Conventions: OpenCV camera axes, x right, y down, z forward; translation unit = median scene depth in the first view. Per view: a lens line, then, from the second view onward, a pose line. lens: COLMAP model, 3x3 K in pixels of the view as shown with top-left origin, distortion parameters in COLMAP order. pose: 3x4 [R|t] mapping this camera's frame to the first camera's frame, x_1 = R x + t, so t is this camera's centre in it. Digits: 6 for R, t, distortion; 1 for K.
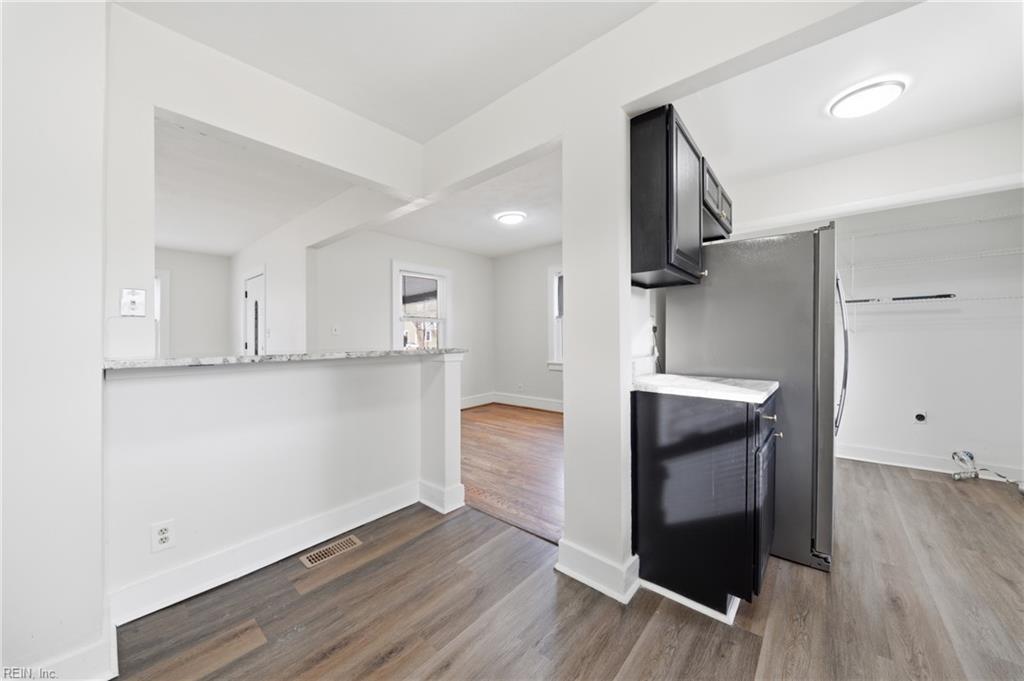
lens RADIAL K [[369.7, 0, 508.6], [0, 369.7, 337.7], [0, 0, 1]] dist [-0.013459, -0.000110]
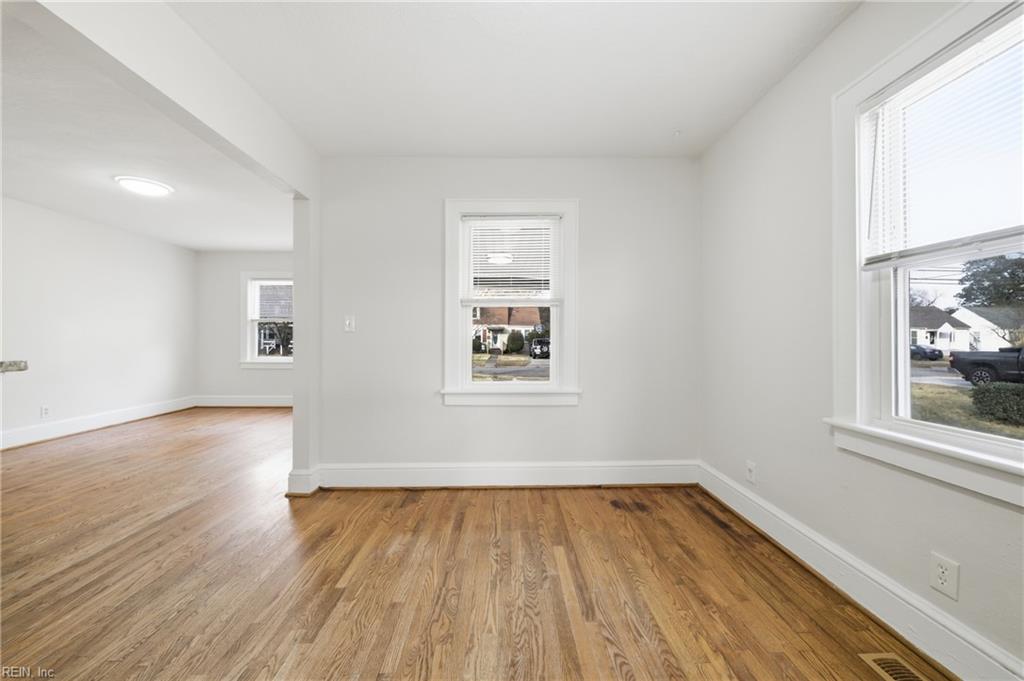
lens RADIAL K [[369.7, 0, 508.6], [0, 369.7, 337.7], [0, 0, 1]] dist [-0.013459, -0.000110]
pose [[0.677591, 0.007759, -0.735398, 0.511636], [-0.009743, 0.999951, 0.001574, -0.005544], [0.735374, 0.006099, 0.677634, 2.049564]]
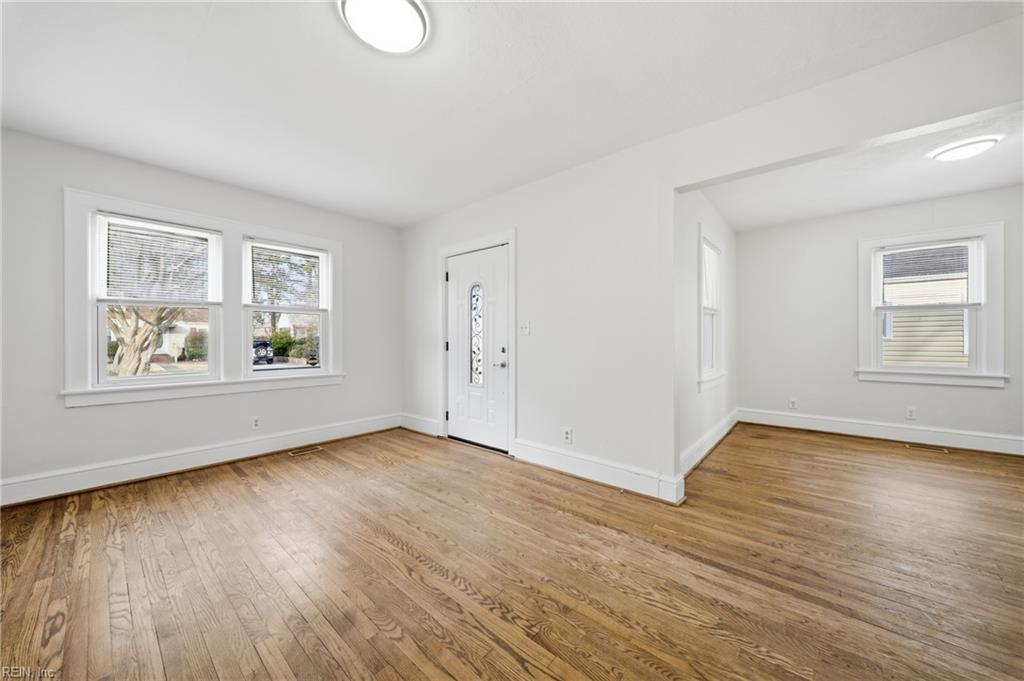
lens RADIAL K [[369.7, 0, 508.6], [0, 369.7, 337.7], [0, 0, 1]] dist [-0.013459, -0.000110]
pose [[0.999963, 0.003125, 0.008049, -2.076656], [-0.003077, 0.999978, -0.005928, 0.026866], [-0.008068, 0.005903, 0.999950, 0.923442]]
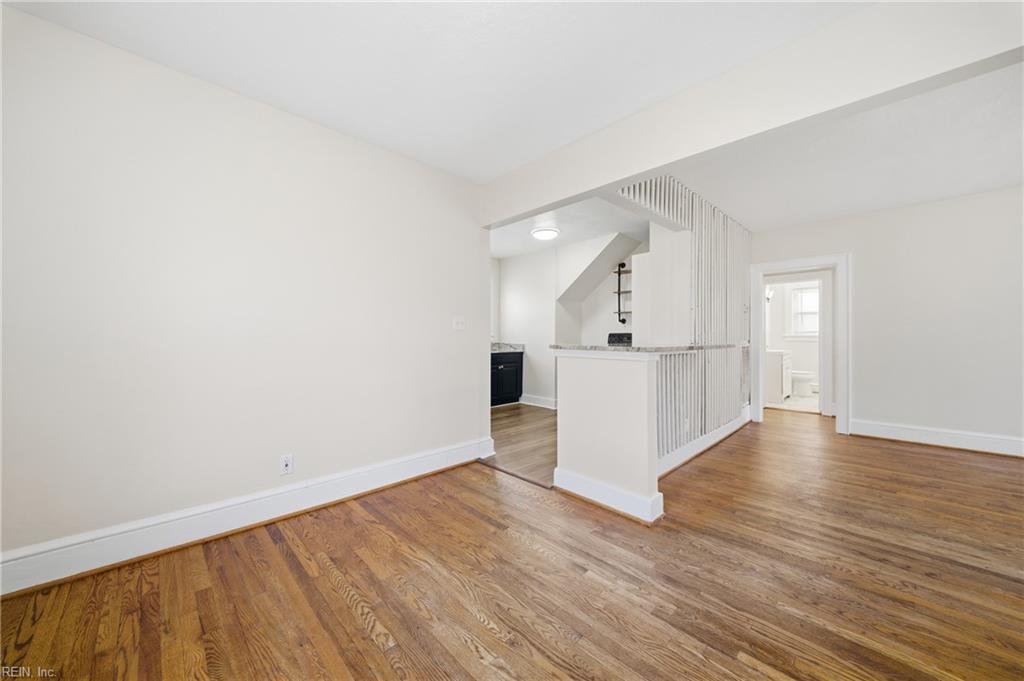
lens RADIAL K [[369.7, 0, 508.6], [0, 369.7, 337.7], [0, 0, 1]] dist [-0.013459, -0.000110]
pose [[-0.996280, 0.006808, 0.085906, -0.139228], [0.007392, 0.999952, 0.006479, 0.001272], [-0.085858, 0.007090, -0.996282, 3.240108]]
